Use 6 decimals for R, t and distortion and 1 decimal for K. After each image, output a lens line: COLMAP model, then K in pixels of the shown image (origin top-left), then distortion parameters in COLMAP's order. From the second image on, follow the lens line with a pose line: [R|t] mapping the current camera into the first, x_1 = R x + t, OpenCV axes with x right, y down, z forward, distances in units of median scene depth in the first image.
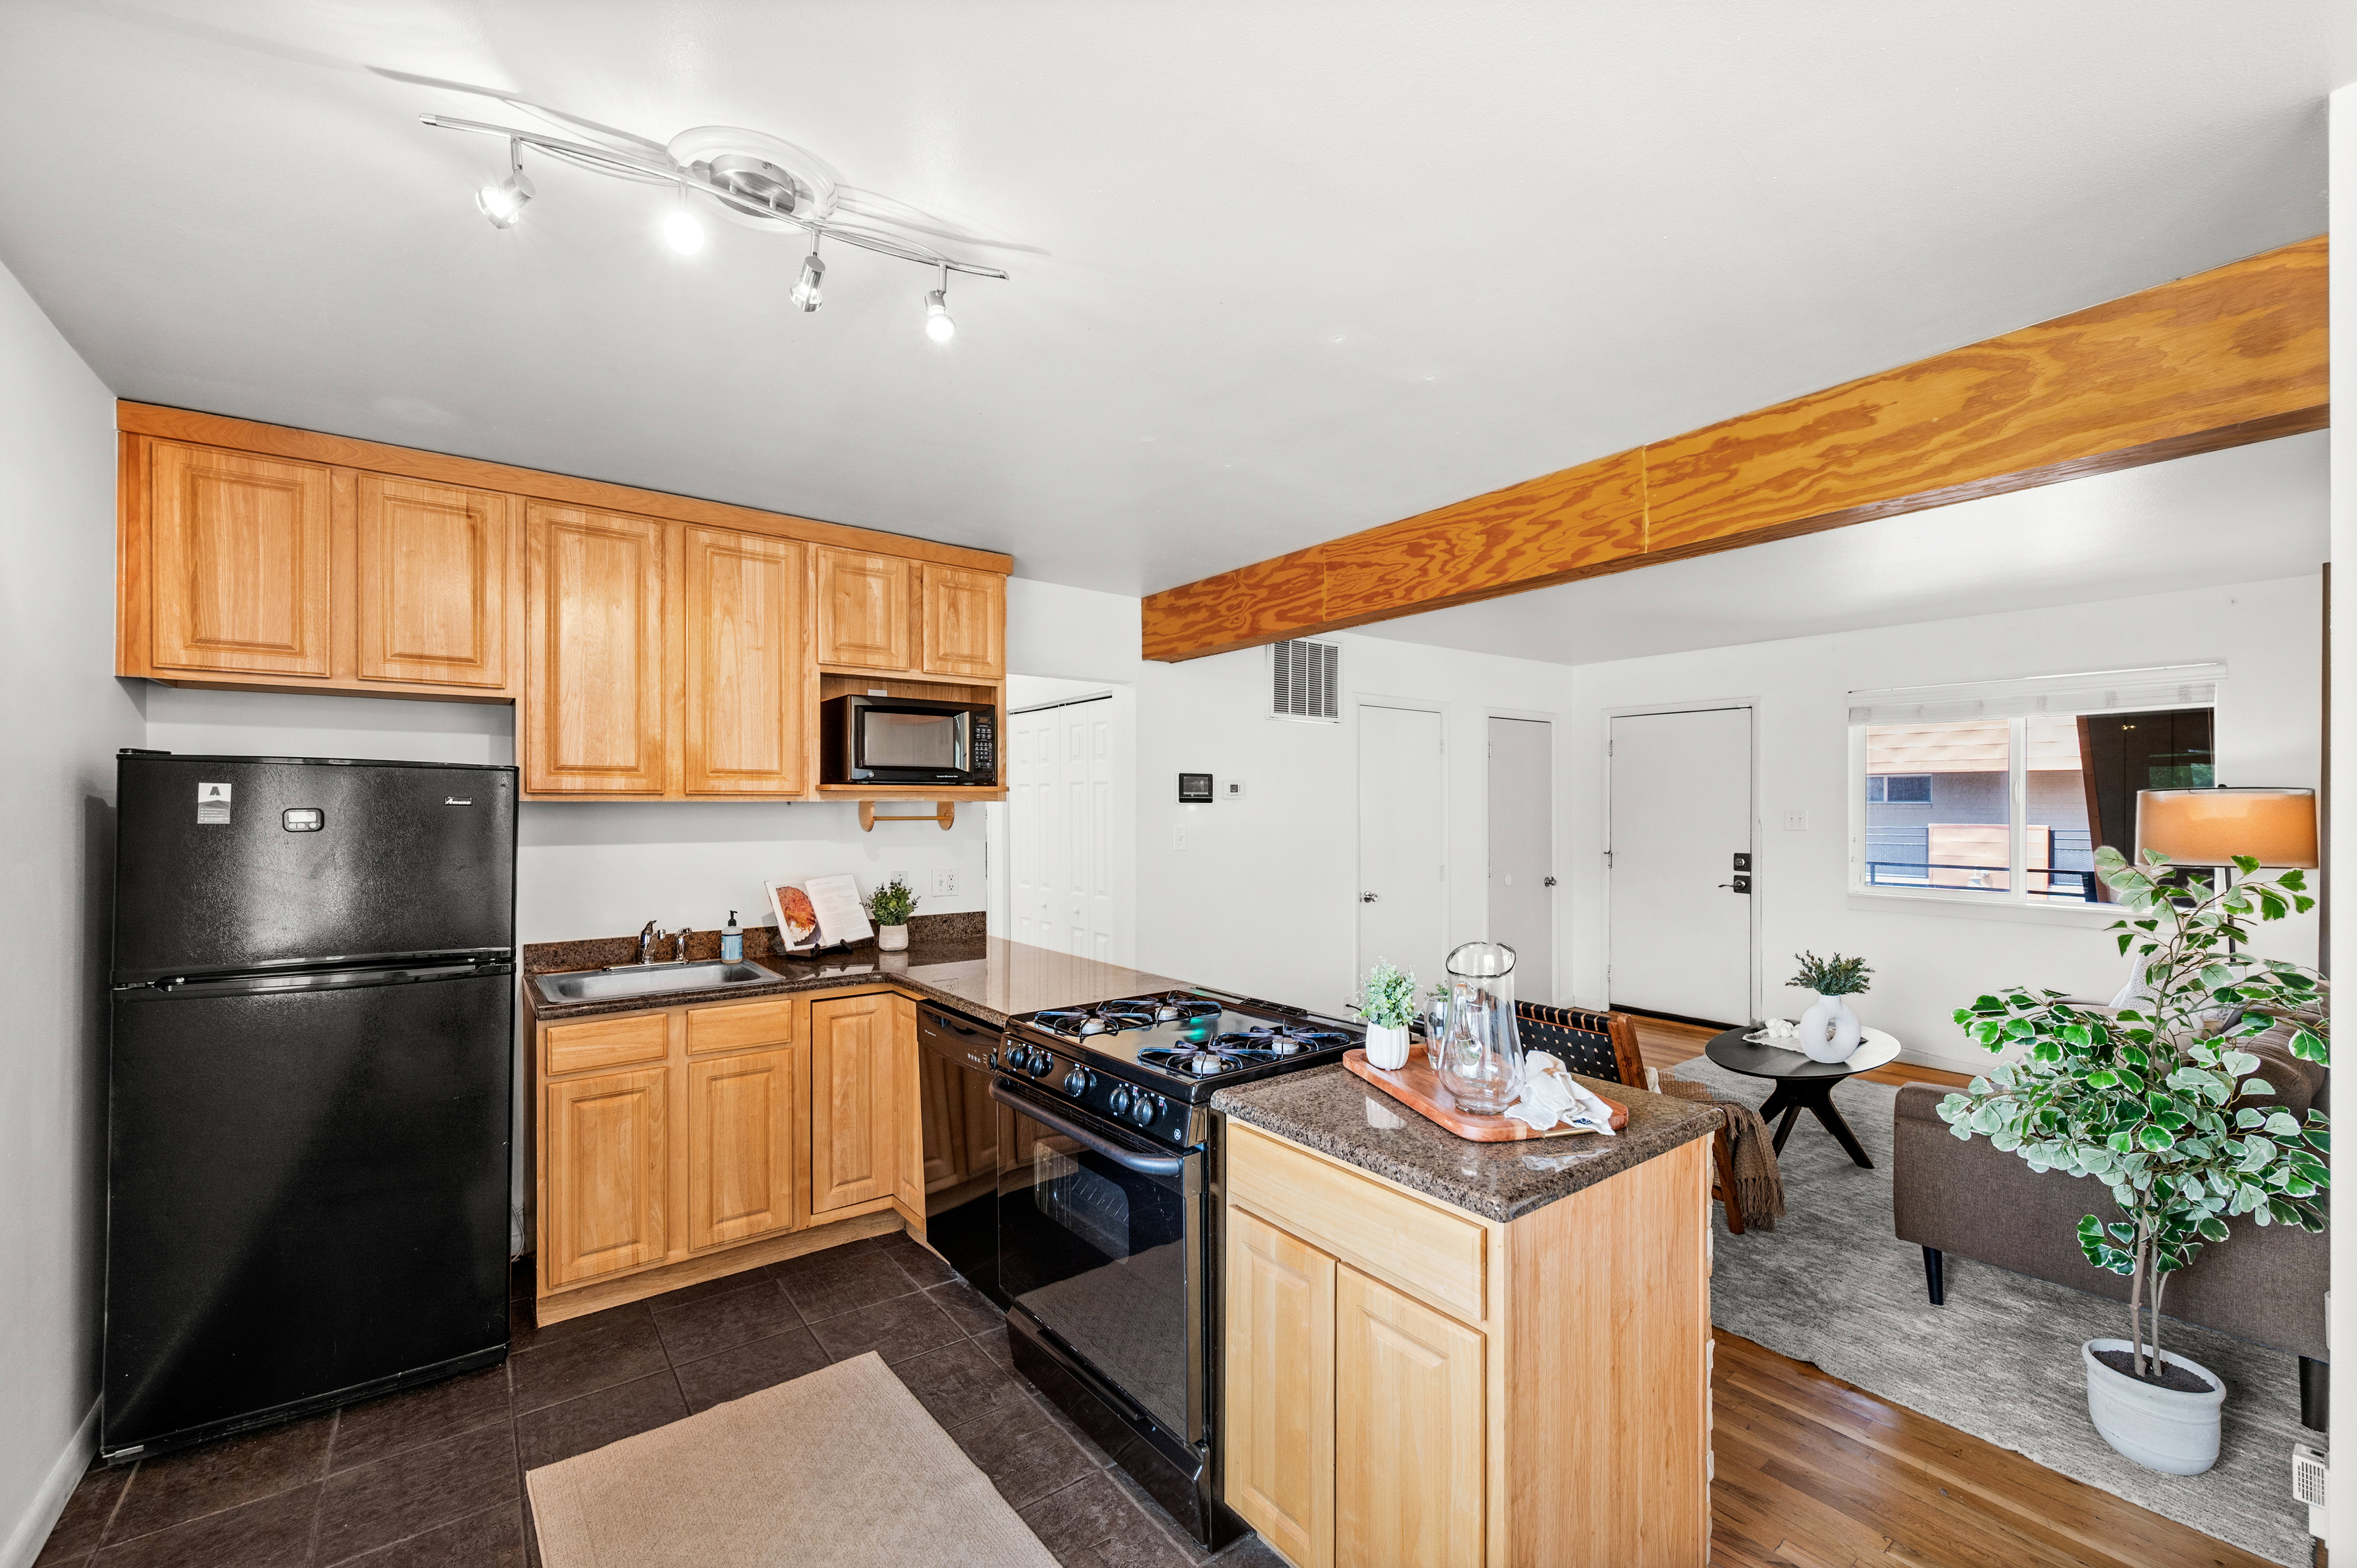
lens RADIAL K [[950.9, 0, 1180.0], [0, 950.9, 799.9], [0, 0, 1]] dist [-0.002352, -0.000368]
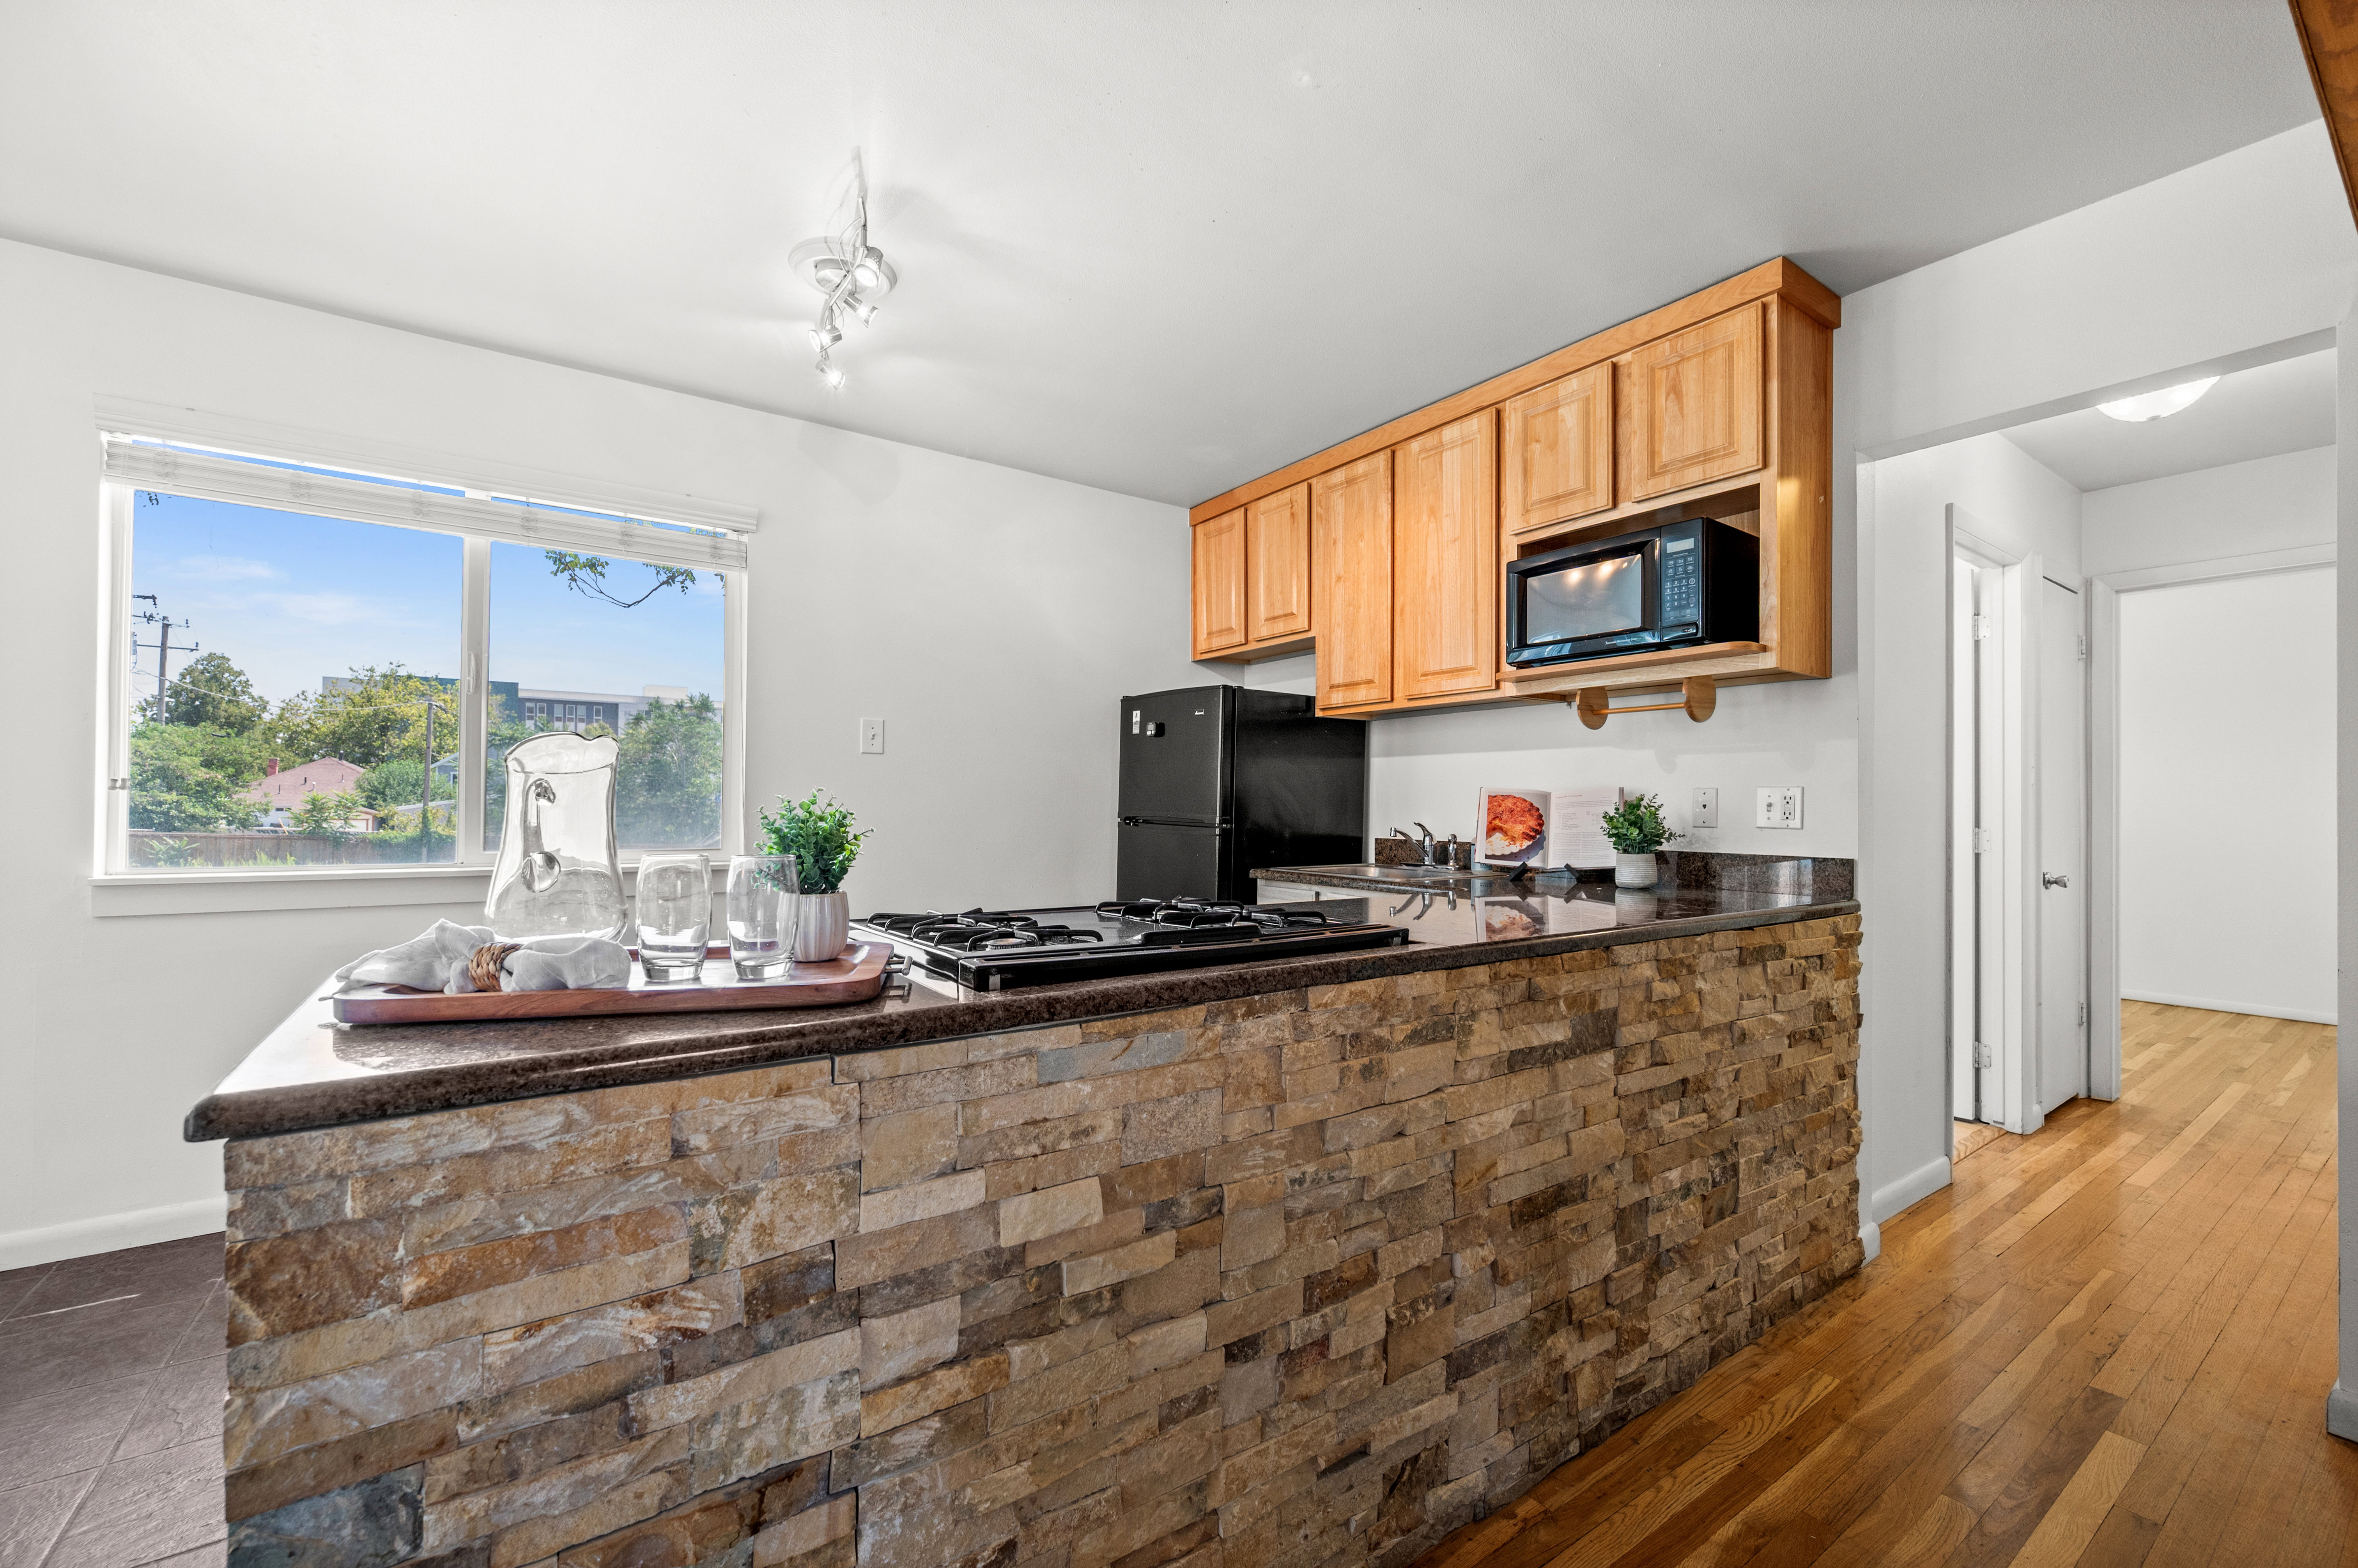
lens RADIAL K [[951.2, 0, 1180.5], [0, 951.2, 799.9], [0, 0, 1]] dist [-0.002352, -0.000368]
pose [[-0.030491, -0.005863, -0.999518, 0.490038], [-0.001740, 0.999982, -0.005813, 0.102004], [0.999534, 0.001562, -0.030501, 0.722723]]
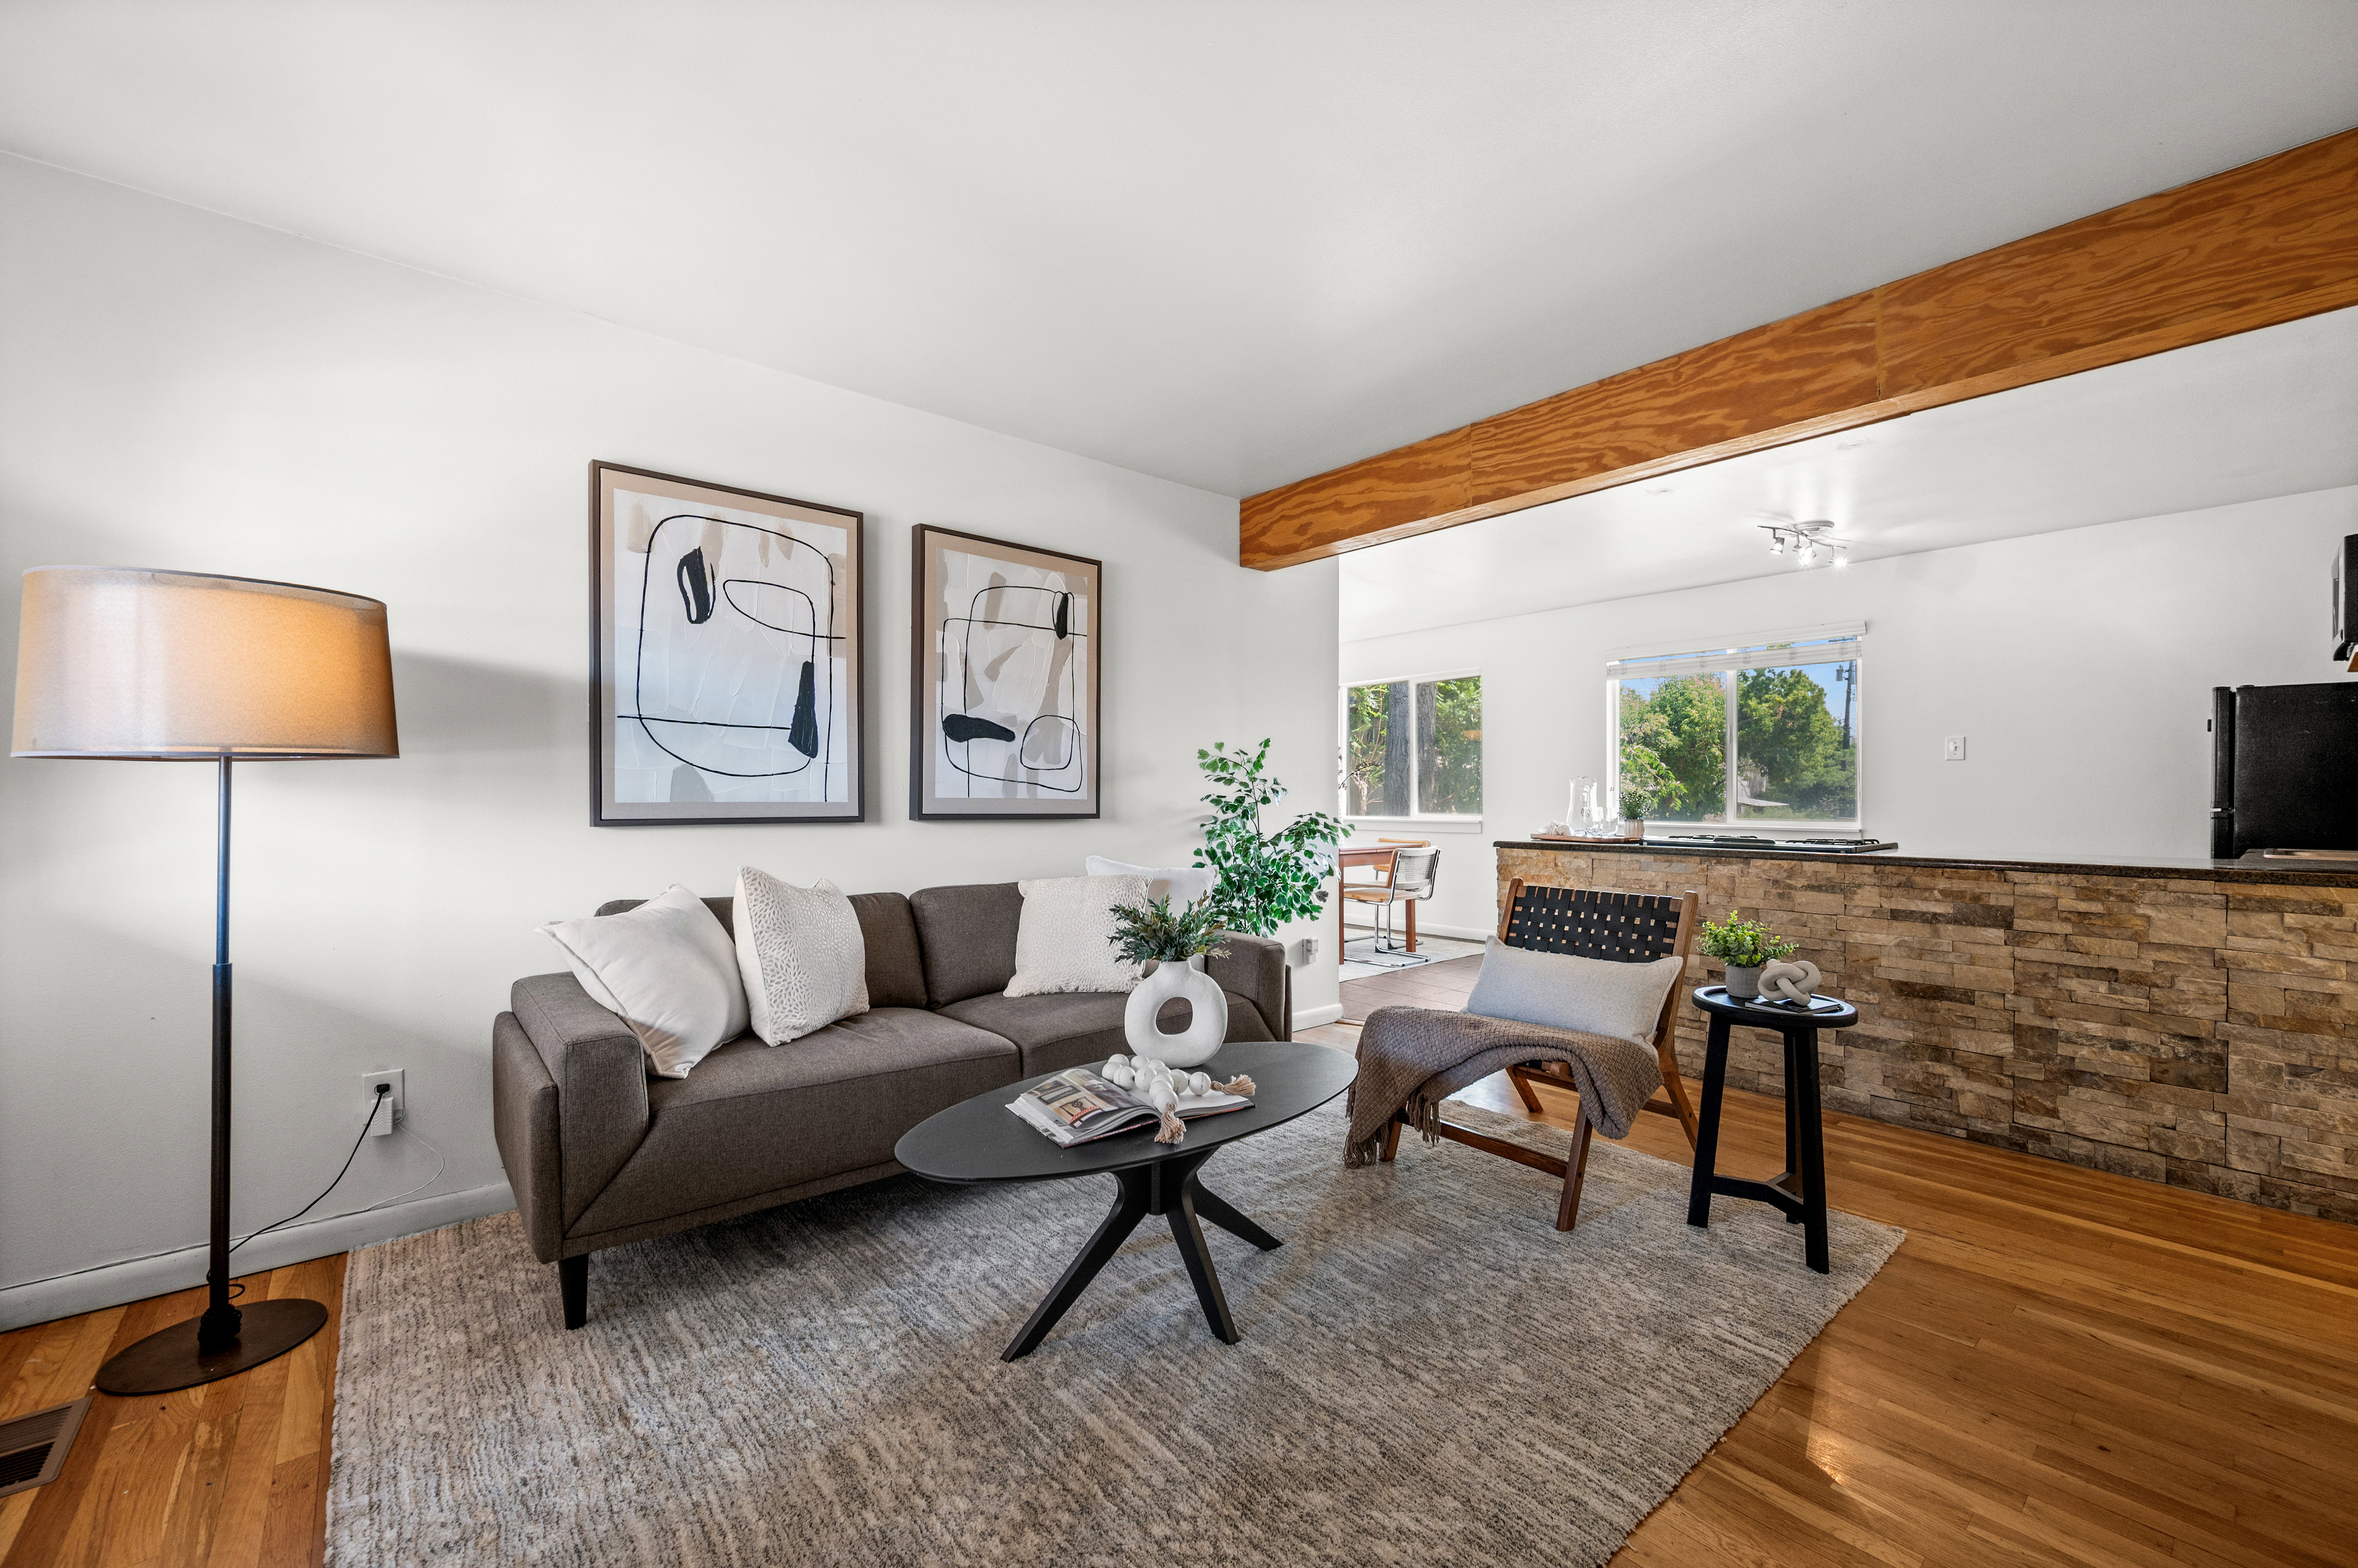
lens RADIAL K [[951.2, 0, 1180.5], [0, 951.2, 799.9], [0, 0, 1]] dist [-0.002352, -0.000368]
pose [[-0.998289, 0.002163, -0.058436, 0.805843], [0.002244, 0.999997, -0.001325, 0.110035], [0.058433, -0.001454, -0.998290, 1.804641]]
